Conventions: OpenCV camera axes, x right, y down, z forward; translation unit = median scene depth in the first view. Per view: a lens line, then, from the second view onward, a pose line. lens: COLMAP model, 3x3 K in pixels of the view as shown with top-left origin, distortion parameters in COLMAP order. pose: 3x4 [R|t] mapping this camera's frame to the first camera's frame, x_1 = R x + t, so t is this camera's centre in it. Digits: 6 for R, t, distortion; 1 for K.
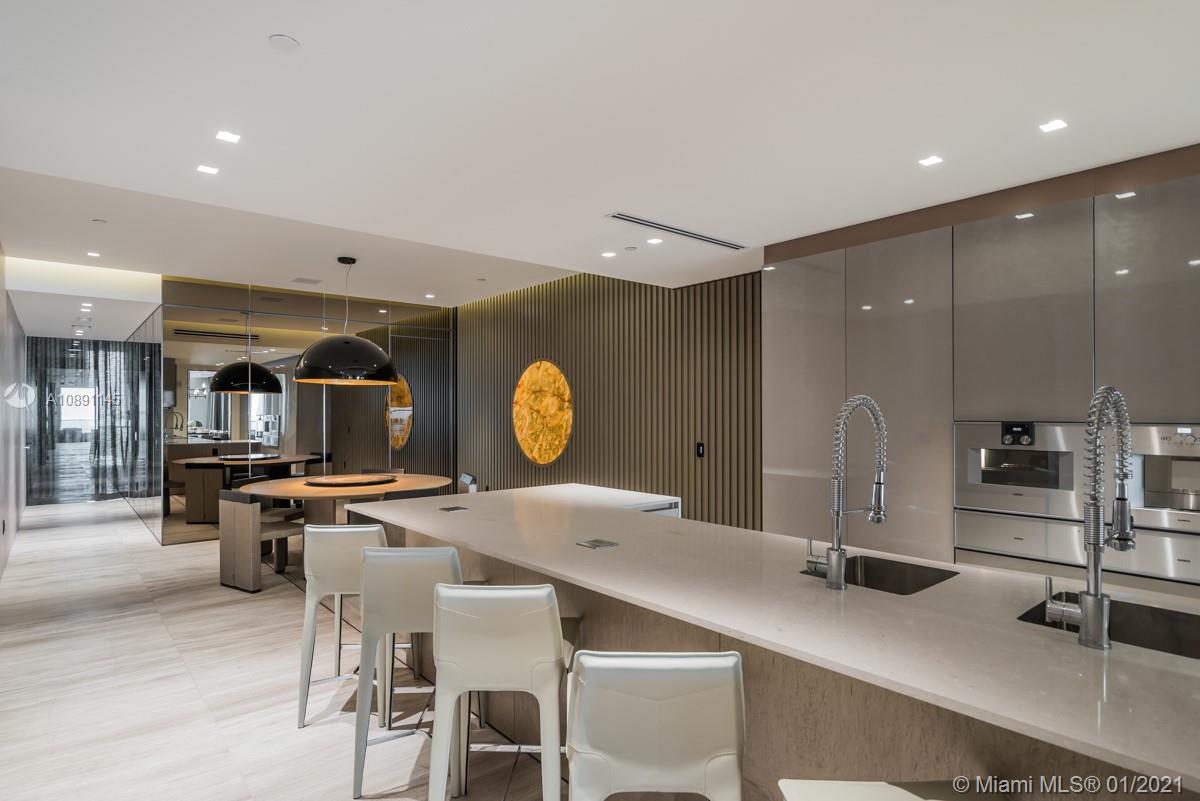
lens RADIAL K [[637.0, 0, 600.0], [0, 637.0, 400.5], [0, 0, 1]] dist [0.001558, 0.000300]
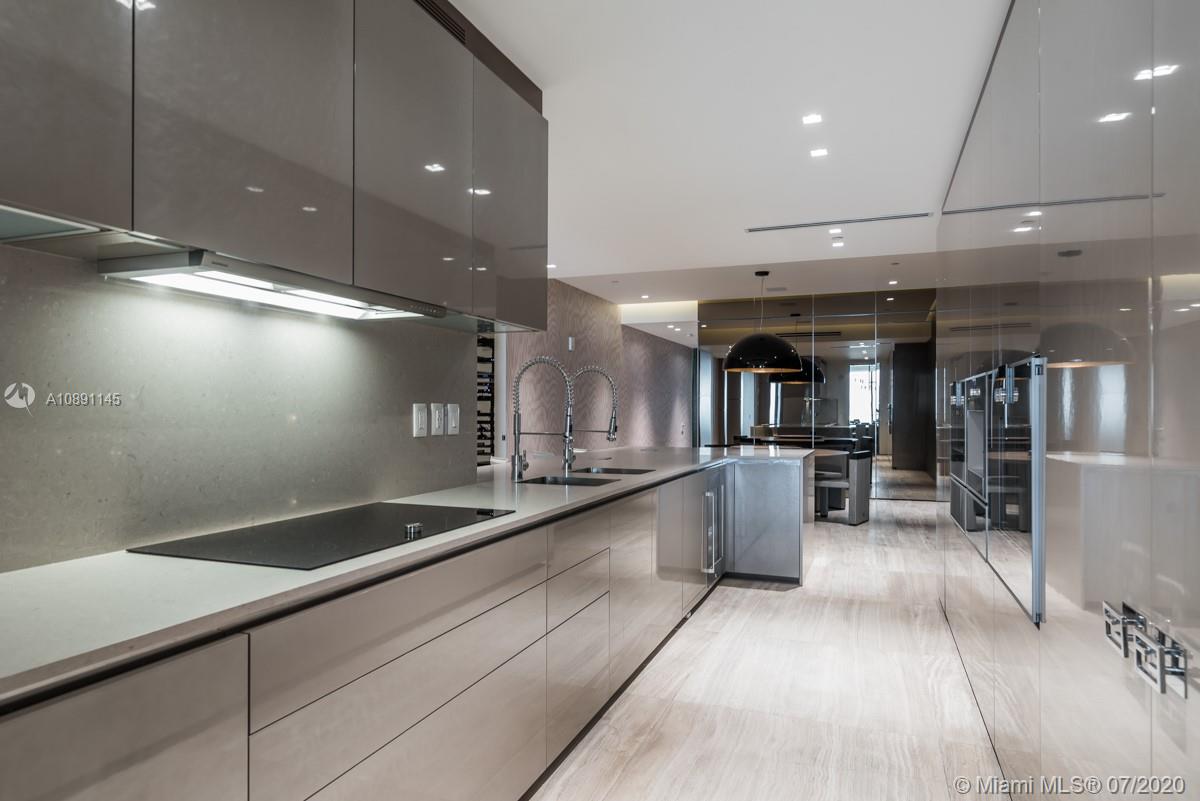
lens RADIAL K [[738.0, 0, 600.0], [0, 738.0, 400.5], [0, 0, 1]] dist [0.001528, -0.000042]
pose [[0.486455, -0.009321, -0.873656, 0.582748], [0.012439, 0.999916, -0.003742, 0.025753], [0.873617, -0.009047, 0.486530, 0.009723]]
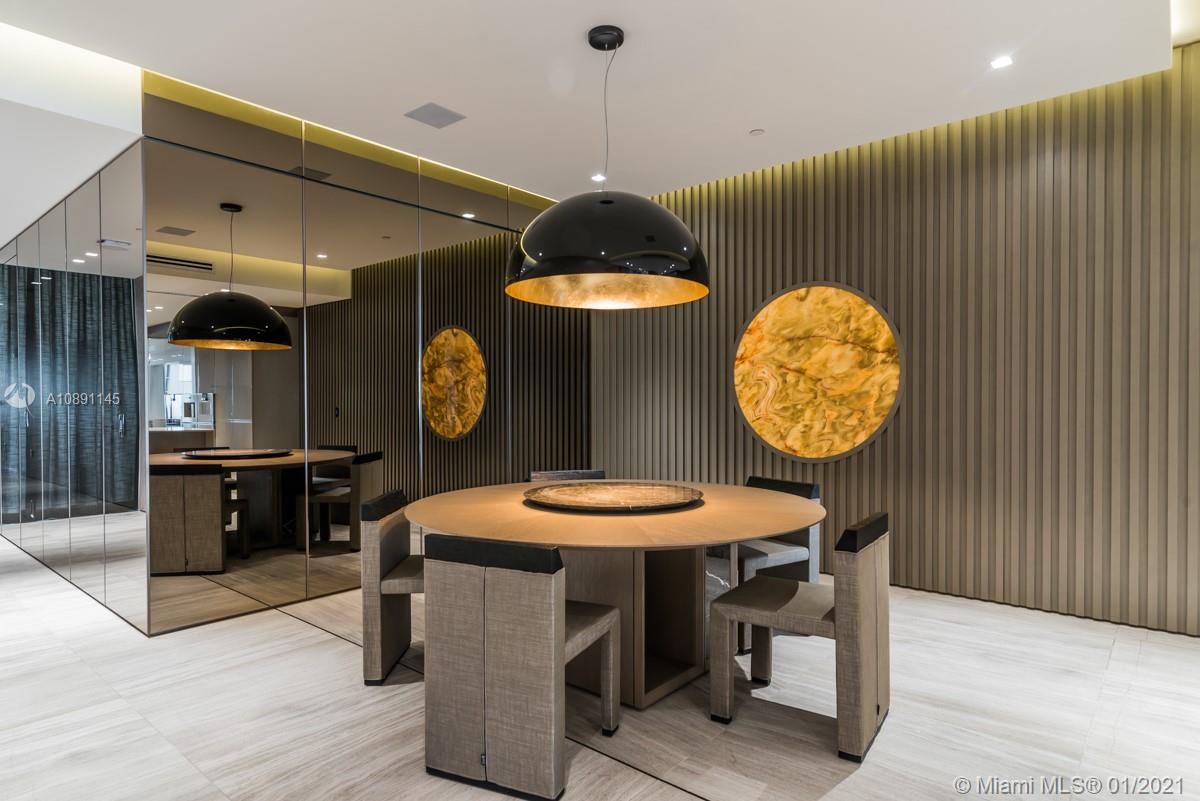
lens RADIAL K [[680.4, 0, 600.0], [0, 680.4, 400.5], [0, 0, 1]] dist [0.005442, 0.000697]
pose [[0.987698, -0.002526, 0.156352, -0.392633], [-0.000576, 0.999804, 0.019793, 0.032993], [-0.156371, -0.019639, 0.987503, 0.399650]]
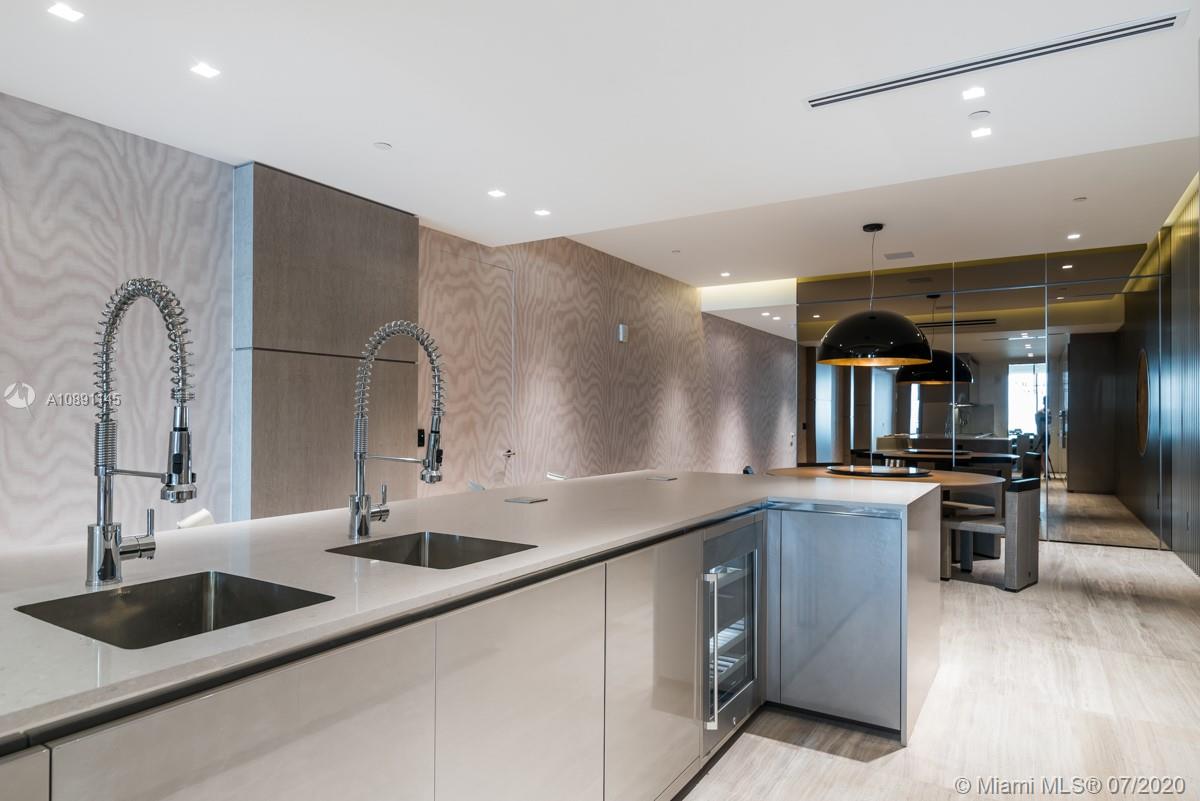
lens RADIAL K [[714.6, 0, 599.2], [0, 714.6, 404.1], [0, 0, 1]] dist [0.005195, -0.001815]
pose [[0.308098, -0.014070, -0.951251, 0.361725], [0.011087, 0.999876, -0.011198, 0.030322], [0.951290, -0.007097, 0.308216, 0.258499]]
